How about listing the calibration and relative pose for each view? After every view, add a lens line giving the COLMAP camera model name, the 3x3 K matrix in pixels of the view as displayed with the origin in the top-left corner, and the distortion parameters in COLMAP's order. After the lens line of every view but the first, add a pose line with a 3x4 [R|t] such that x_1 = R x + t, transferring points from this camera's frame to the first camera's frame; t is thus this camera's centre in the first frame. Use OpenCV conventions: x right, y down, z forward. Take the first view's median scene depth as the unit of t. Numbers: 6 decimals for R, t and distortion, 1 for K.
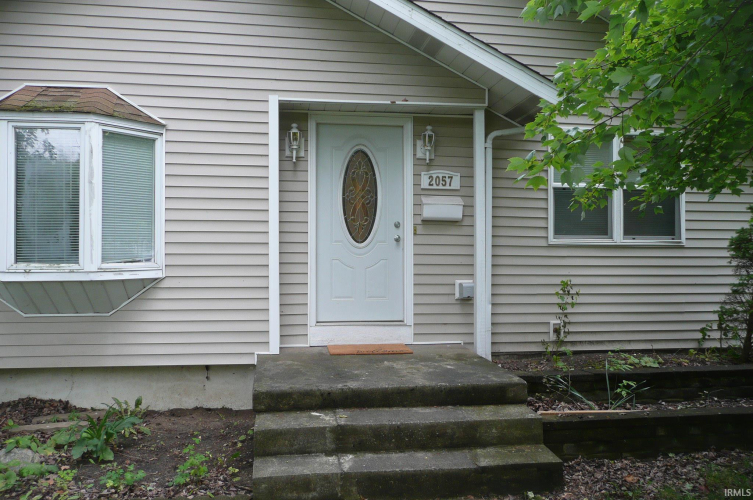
lens RADIAL K [[605.9, 0, 355.3], [0, 605.9, 251.7], [0, 0, 1]] dist [-0.023322, 0.018683]
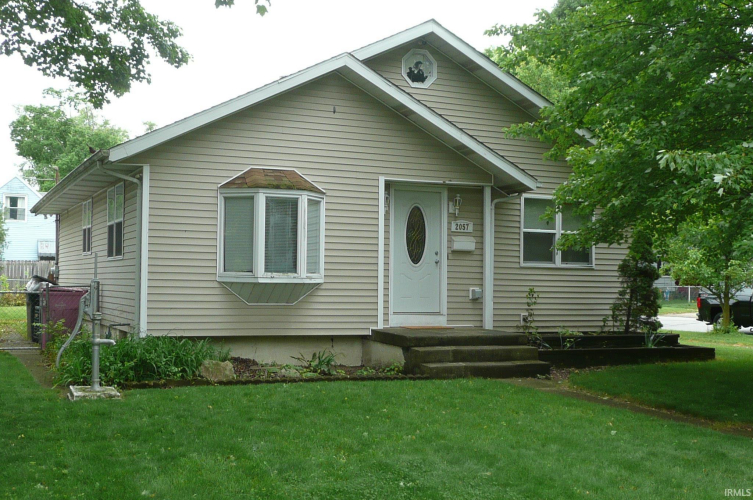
lens RADIAL K [[985.0, 0, 376.5], [0, 985.0, 250.5], [0, 0, 1]] dist [-0.089647, 0.000000]
pose [[0.954291, 0.019486, 0.298244, -0.875760], [-0.010912, 0.999479, -0.030387, 0.030199], [-0.298681, 0.025744, 0.954006, -1.470743]]
